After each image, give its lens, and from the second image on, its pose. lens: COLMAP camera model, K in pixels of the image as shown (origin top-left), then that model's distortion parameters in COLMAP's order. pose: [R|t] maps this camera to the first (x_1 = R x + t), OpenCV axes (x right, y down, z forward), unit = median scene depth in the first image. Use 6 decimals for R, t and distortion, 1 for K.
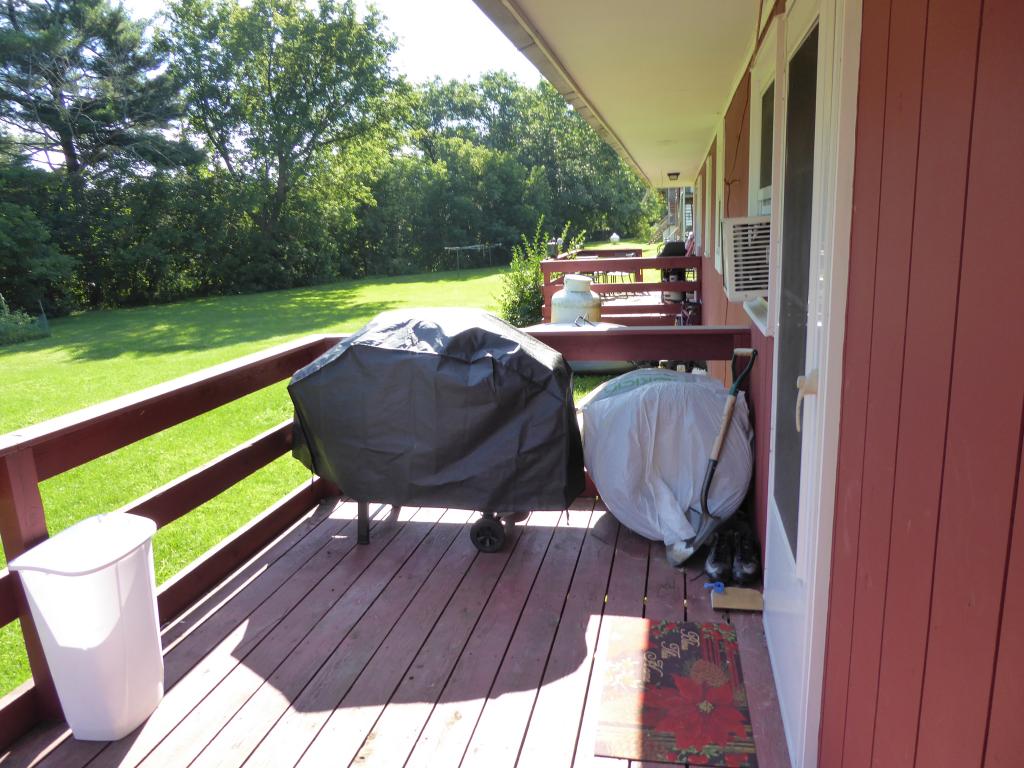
lens RADIAL K [[757.0, 0, 512.0], [0, 757.0, 384.0], [0, 0, 1]] dist [-0.083010, 0.072947]
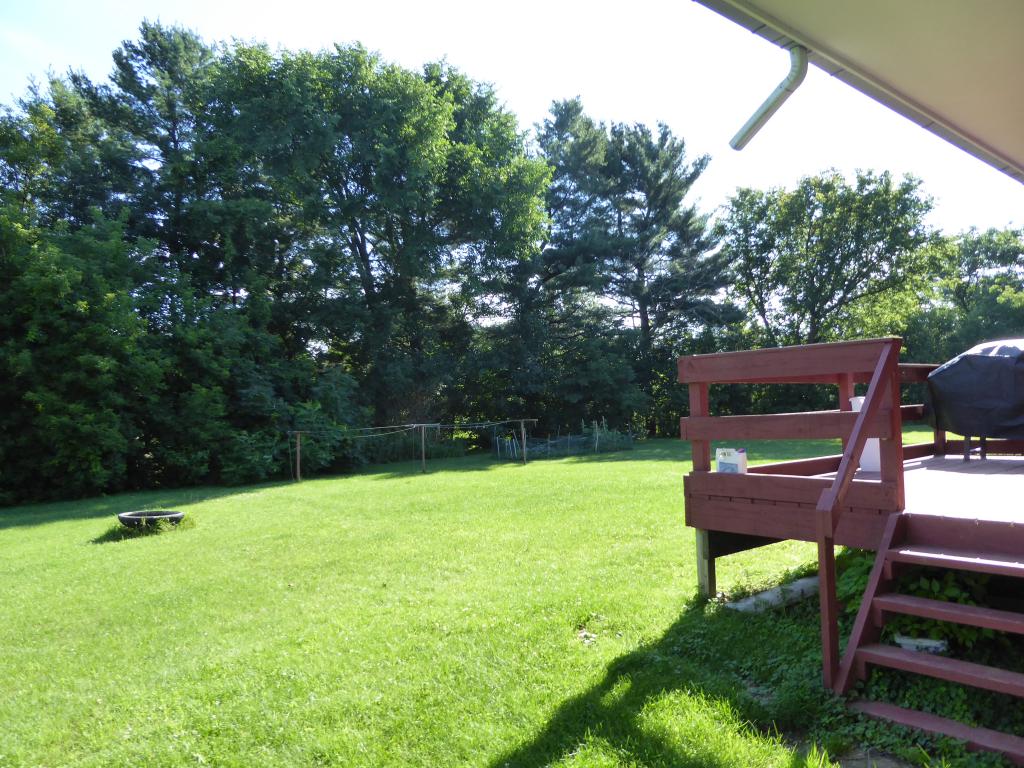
lens RADIAL K [[744.8, 0, 512.0], [0, 744.8, 384.0], [0, 0, 1]] dist [-0.011920, -0.005594]
pose [[0.798931, -0.008701, -0.601360, 0.001286], [-0.119221, 0.977762, -0.172536, 0.054448], [0.589487, 0.209539, 0.780127, -0.132036]]
